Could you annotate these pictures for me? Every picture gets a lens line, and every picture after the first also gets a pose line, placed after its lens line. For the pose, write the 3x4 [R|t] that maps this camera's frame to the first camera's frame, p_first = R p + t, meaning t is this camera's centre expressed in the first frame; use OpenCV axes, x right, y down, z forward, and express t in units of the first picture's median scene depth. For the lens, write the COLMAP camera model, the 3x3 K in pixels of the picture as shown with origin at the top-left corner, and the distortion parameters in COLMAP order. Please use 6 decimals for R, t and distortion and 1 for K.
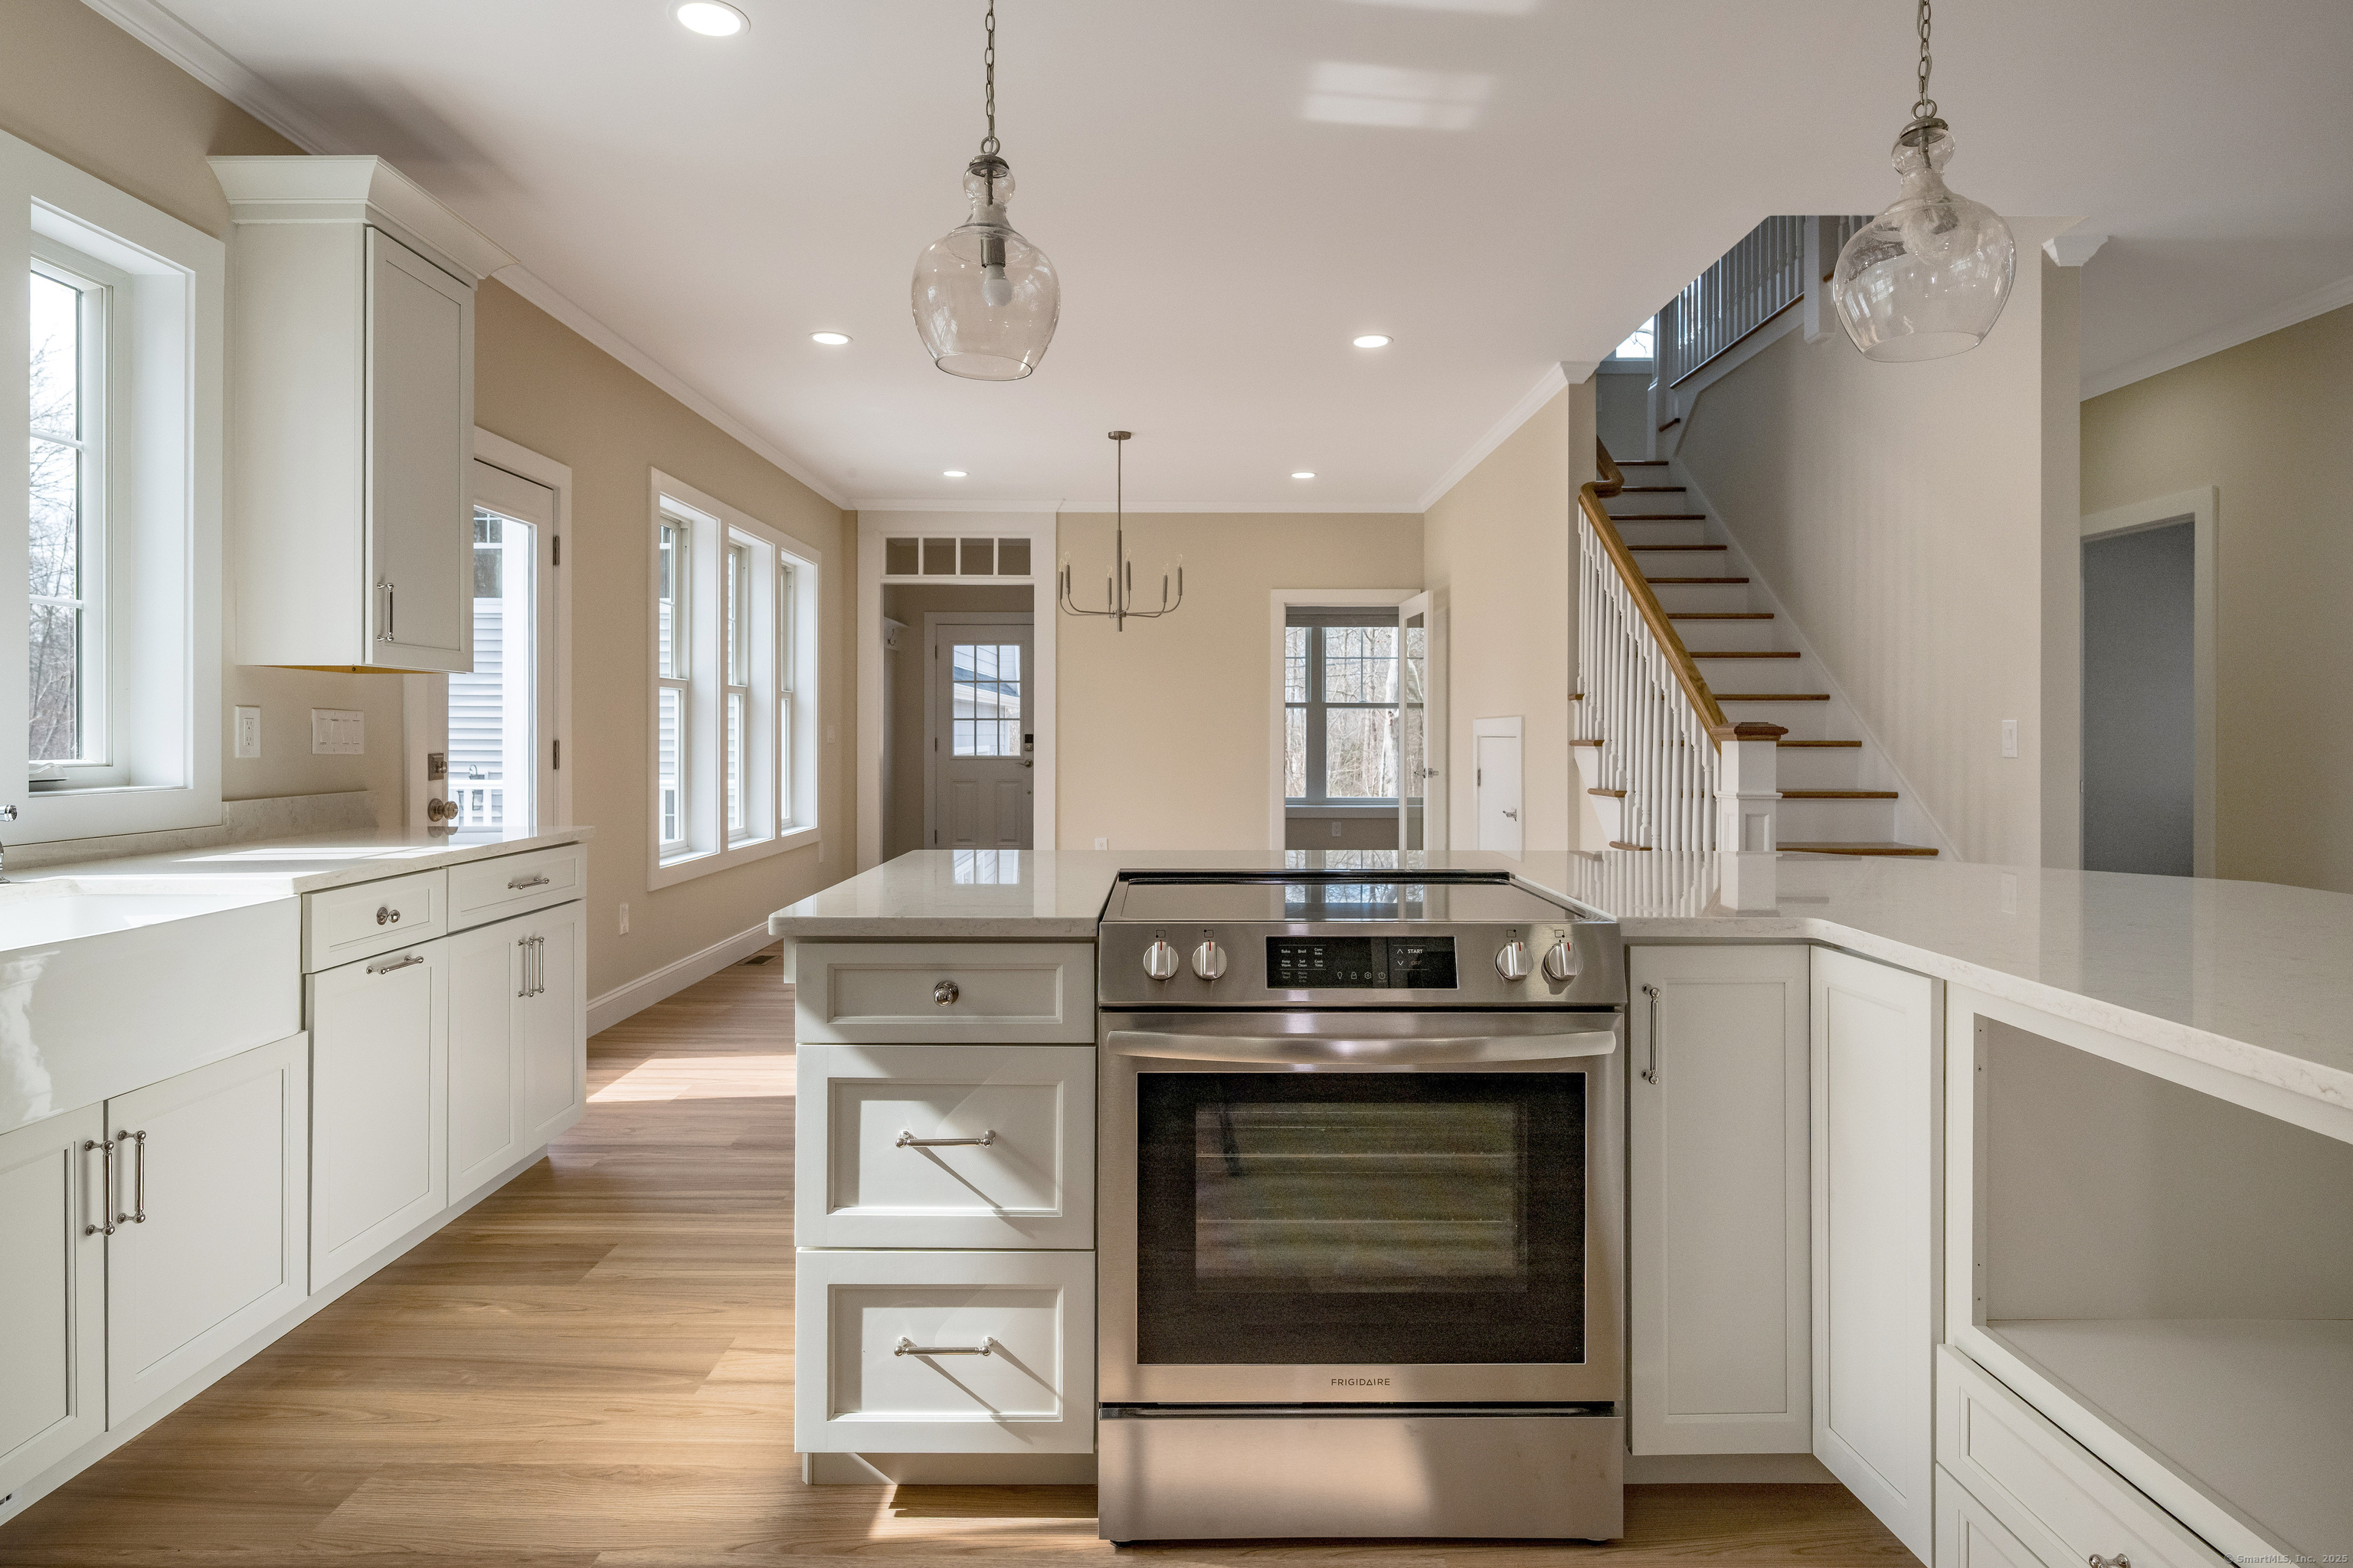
lens RADIAL K [[1280.0, 0, 1177.3], [0, 1280.0, 770.4], [0, 0, 1]] dist [-0.000165, -0.001704]
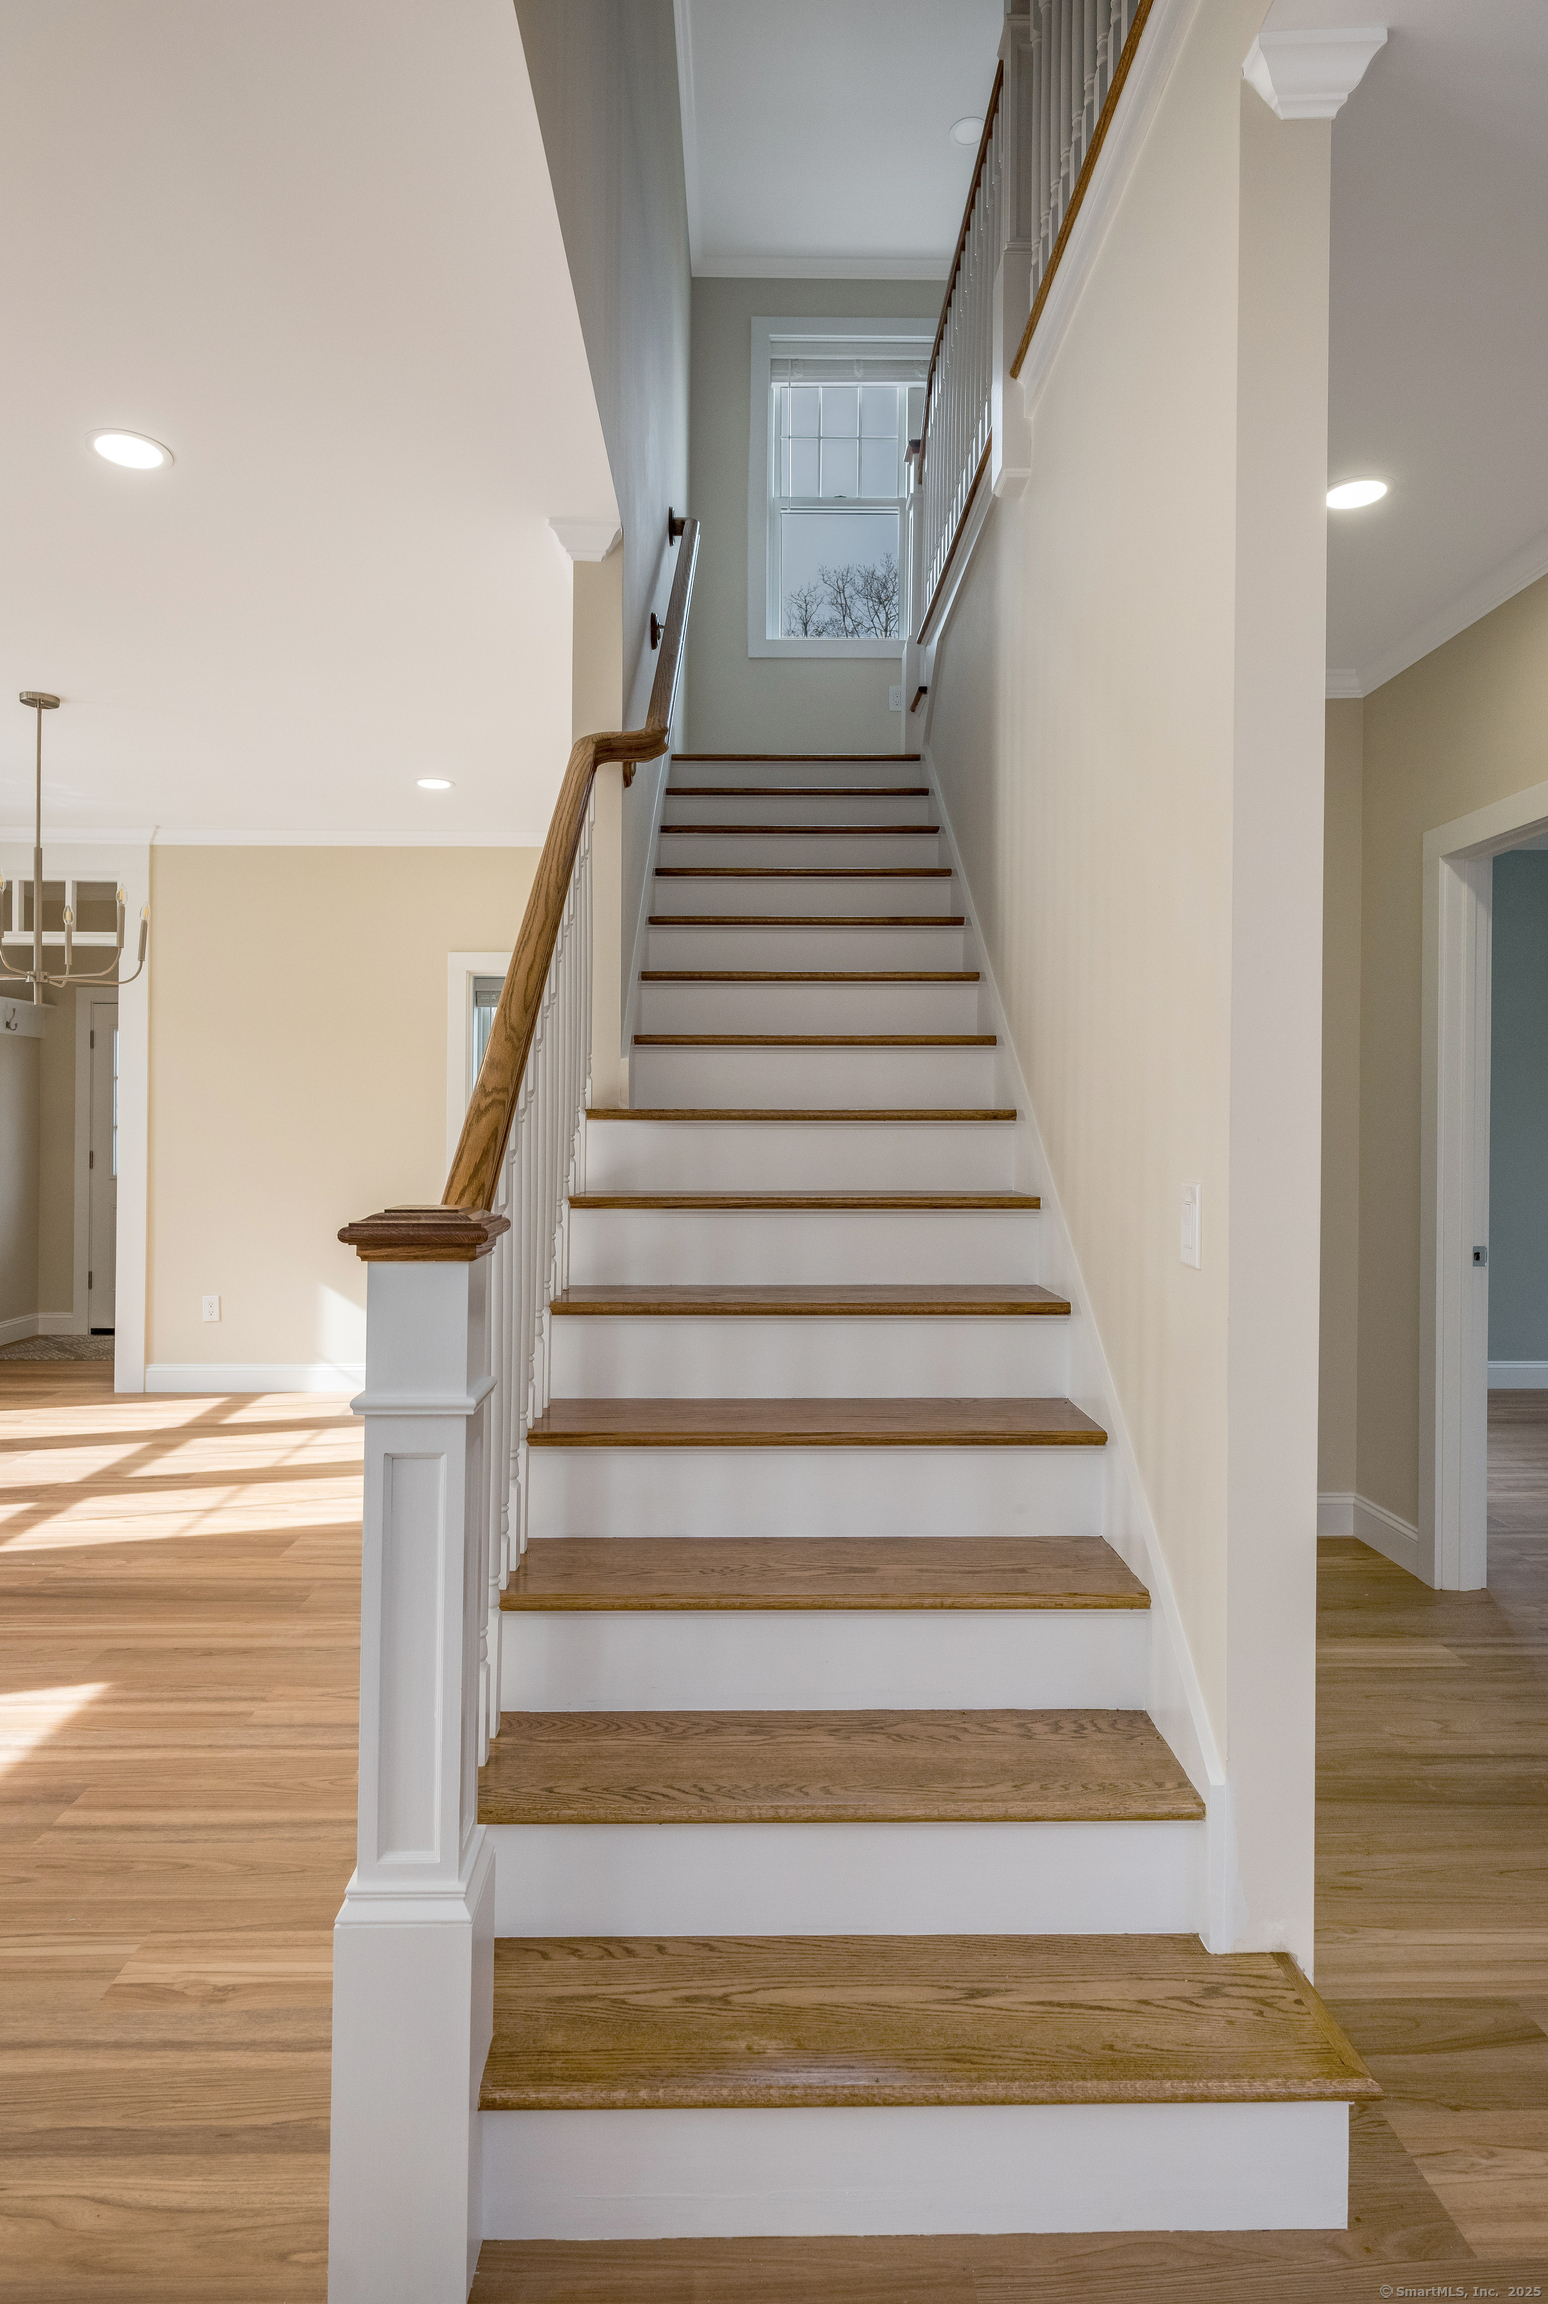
lens RADIAL K [[1272.6, 0, 774.0], [0, 1272.6, 1152.0], [0, 0, 1]] dist [-0.000568, -0.000335]
pose [[0.999830, 0.000203, 0.018444, 0.384503], [-0.000063, 0.999971, -0.007571, -0.035791], [-0.018445, 0.007568, 0.999801, 0.436122]]
